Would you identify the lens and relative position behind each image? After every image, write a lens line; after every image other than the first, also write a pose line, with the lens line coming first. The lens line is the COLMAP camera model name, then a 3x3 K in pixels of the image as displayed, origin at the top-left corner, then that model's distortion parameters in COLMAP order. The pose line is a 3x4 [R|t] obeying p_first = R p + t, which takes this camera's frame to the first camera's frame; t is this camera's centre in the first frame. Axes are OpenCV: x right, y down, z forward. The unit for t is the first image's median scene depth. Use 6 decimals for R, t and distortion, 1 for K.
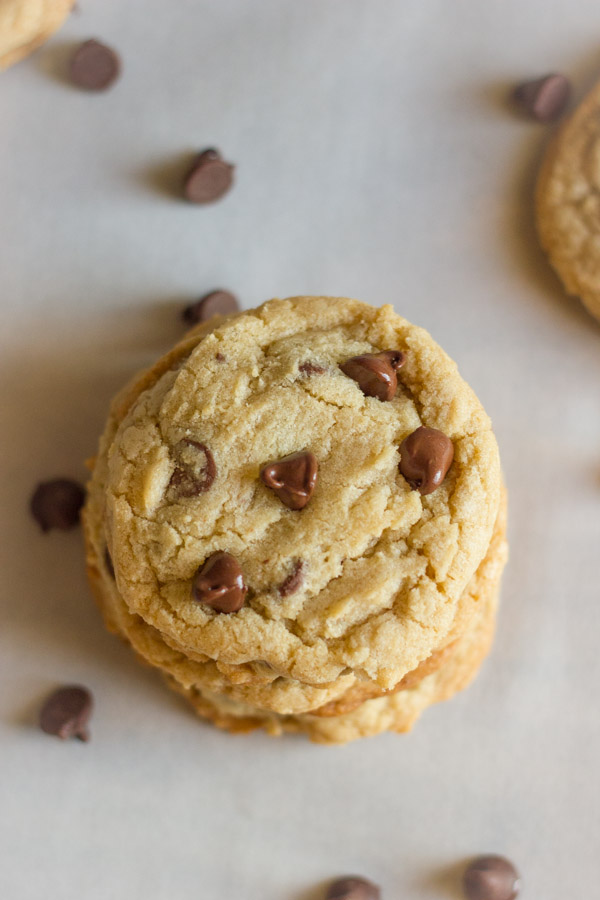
lens RADIAL K [[2401.3, 0, 301.2], [0, 2401.3, 451.1], [0, 0, 1]] dist [0.051893, 0.000000]
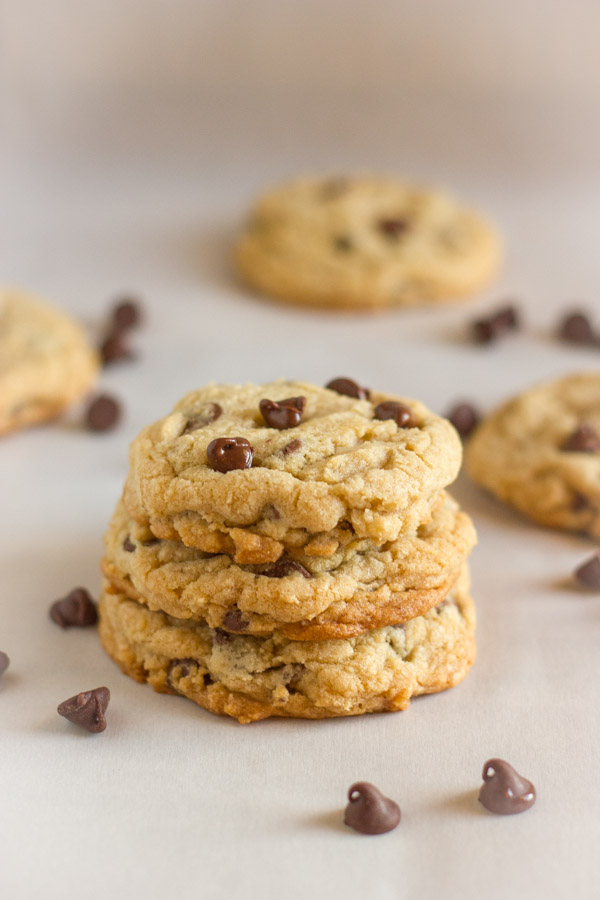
lens RADIAL K [[2401.3, 0, 300.2], [0, 2401.3, 405.8], [0, 0, 1]] dist [0.051893, 0.000000]
pose [[0.997087, -0.024175, 0.072343, -0.083162], [0.073756, 0.547347, -0.833650, 1.007468], [-0.019444, 0.836557, 0.547535, 0.342152]]
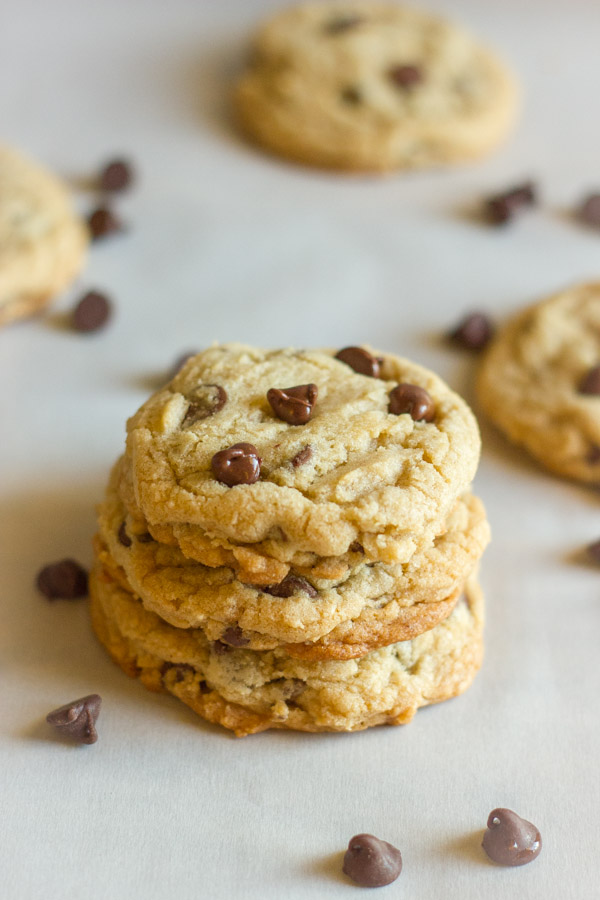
lens RADIAL K [[2401.3, 0, 297.0], [0, 2401.3, 447.8], [0, 0, 1]] dist [0.051893, 0.000000]
pose [[0.996036, -0.003650, 0.088876, -0.102468], [0.063639, 0.727326, -0.683335, 0.790522], [-0.062147, 0.686282, 0.724675, 0.204963]]
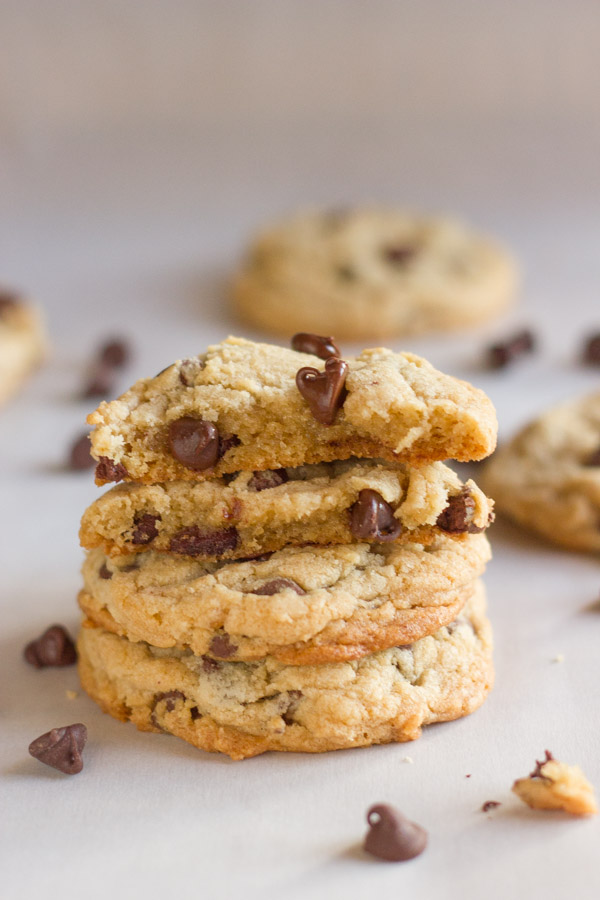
lens RADIAL K [[2401.3, 0, 301.6], [0, 2401.3, 485.1], [0, 0, 1]] dist [0.051893, 0.000000]
pose [[0.996834, -0.060697, 0.051368, -0.048675], [0.075474, 0.518894, -0.851500, 0.951380], [0.025029, 0.852681, 0.521832, 0.459612]]
